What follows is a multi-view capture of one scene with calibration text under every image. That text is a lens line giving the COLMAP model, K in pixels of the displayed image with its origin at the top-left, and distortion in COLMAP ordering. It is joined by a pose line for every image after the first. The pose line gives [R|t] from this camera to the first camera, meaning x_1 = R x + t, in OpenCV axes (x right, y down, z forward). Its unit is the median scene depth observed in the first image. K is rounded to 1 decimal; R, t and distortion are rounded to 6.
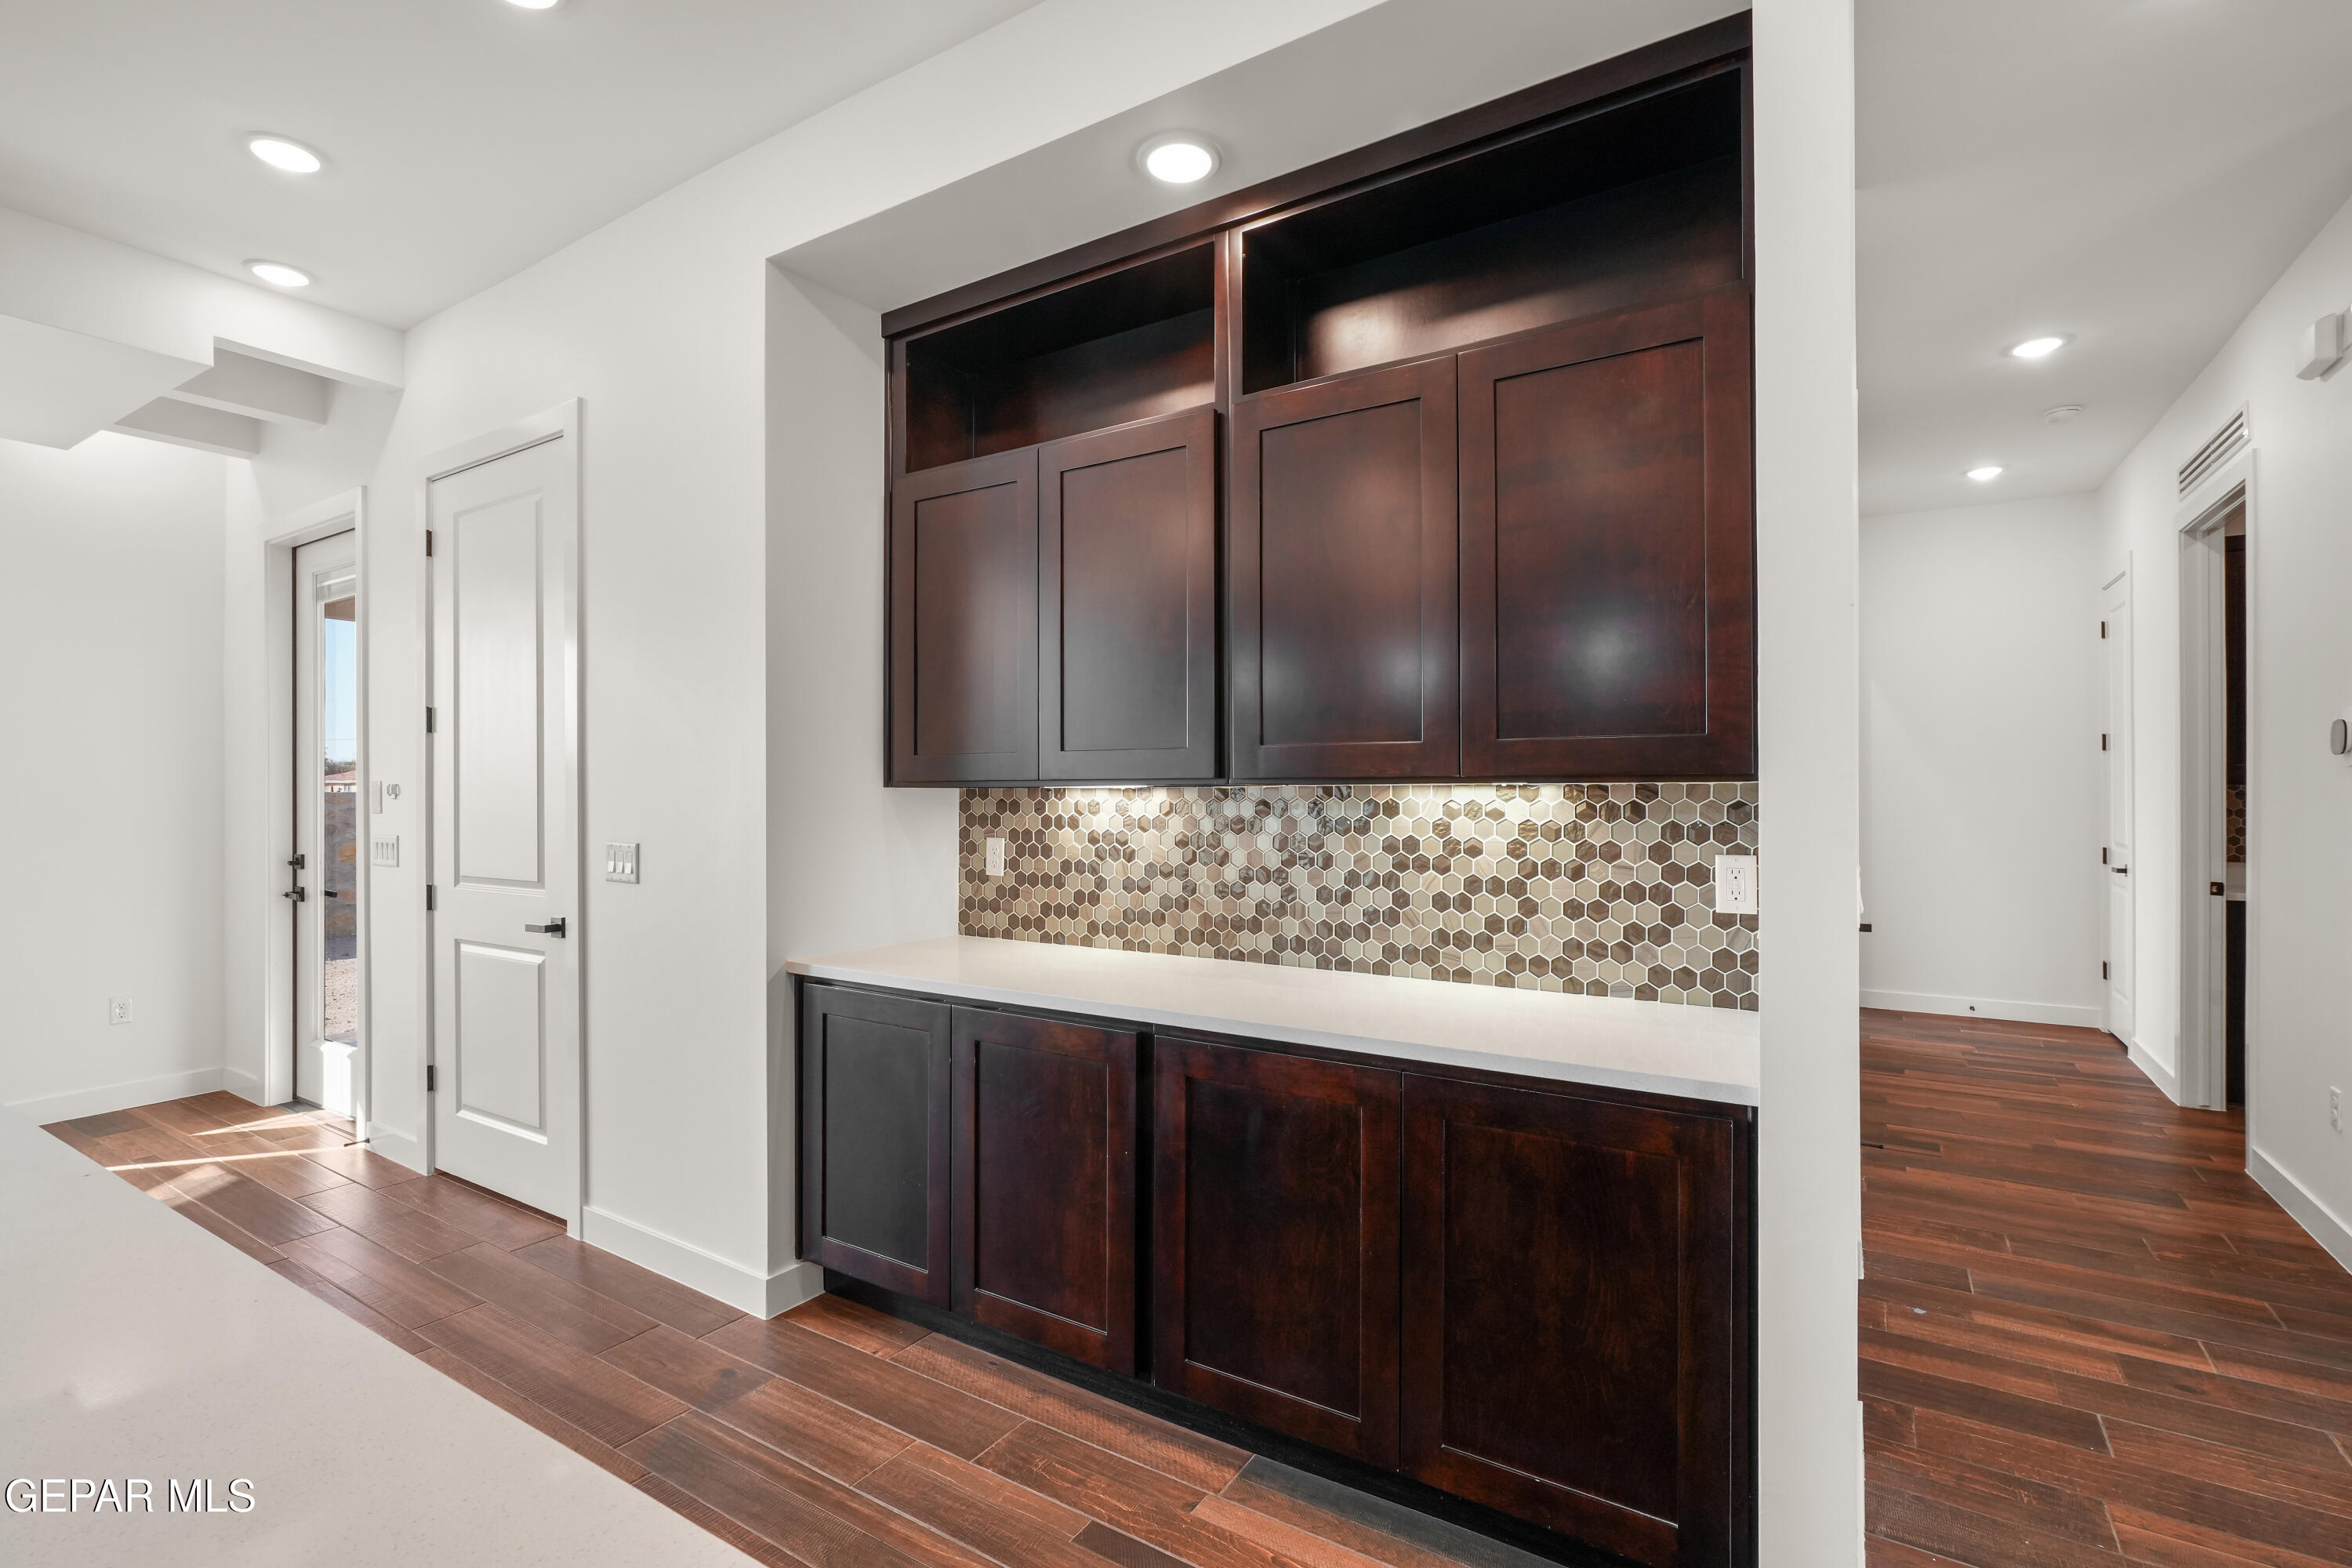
lens RADIAL K [[1056.8, 0, 1167.5], [0, 1056.8, 794.0], [0, 0, 1]] dist [-0.005486, 0.000695]
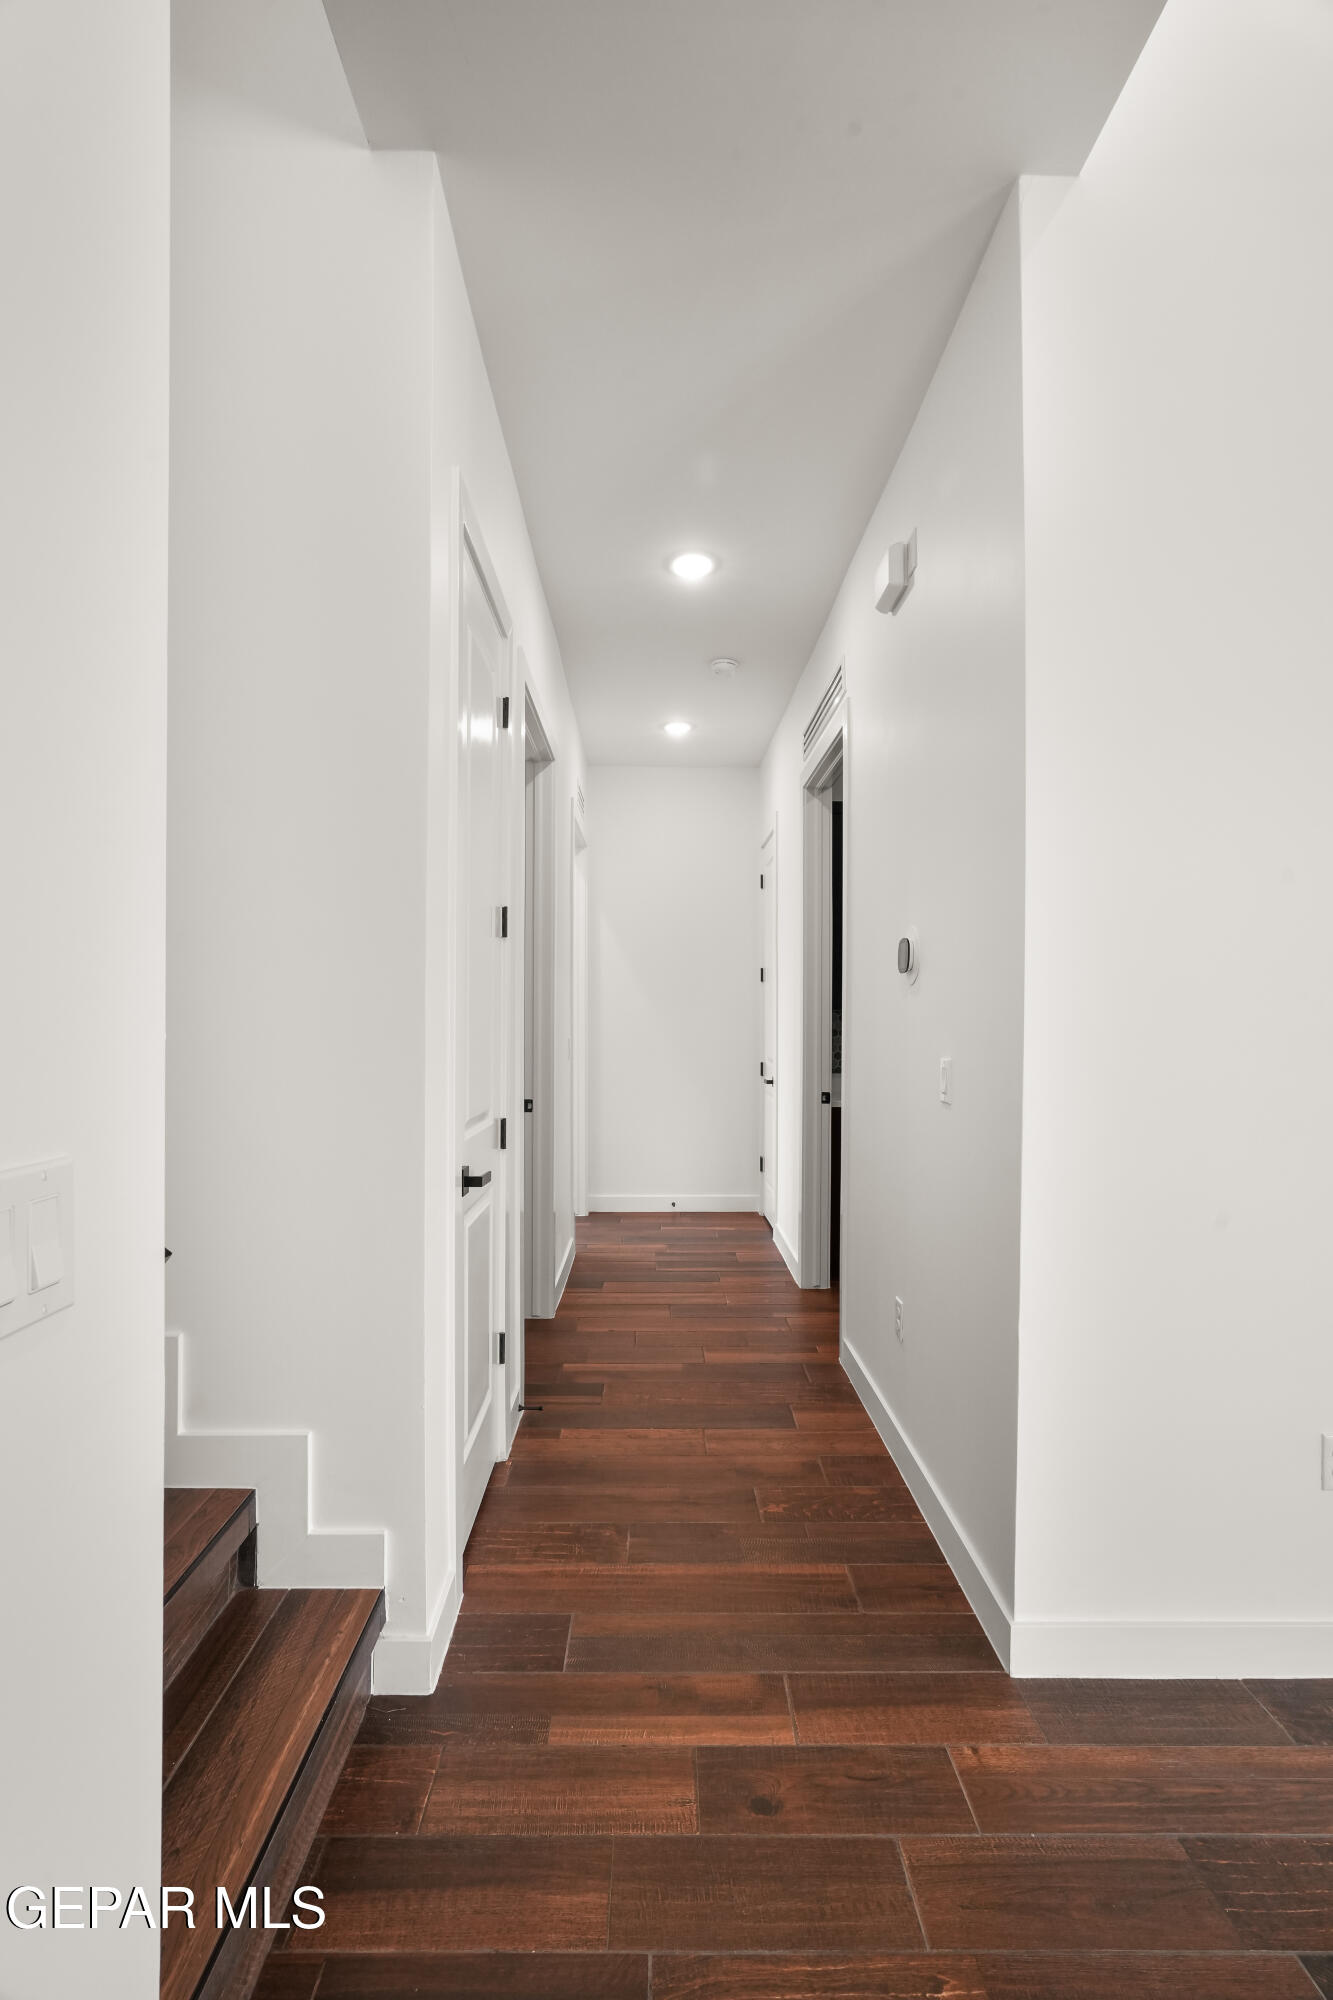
lens RADIAL K [[898.6, 0, 664.3], [0, 898.6, 1013.6], [0, 0, 1]] dist [-0.005486, 0.000695]
pose [[0.830536, 0.011739, 0.556841, 0.330556], [-0.006986, 0.999919, -0.010660, 0.010309], [-0.556921, 0.004964, 0.830551, 0.305864]]
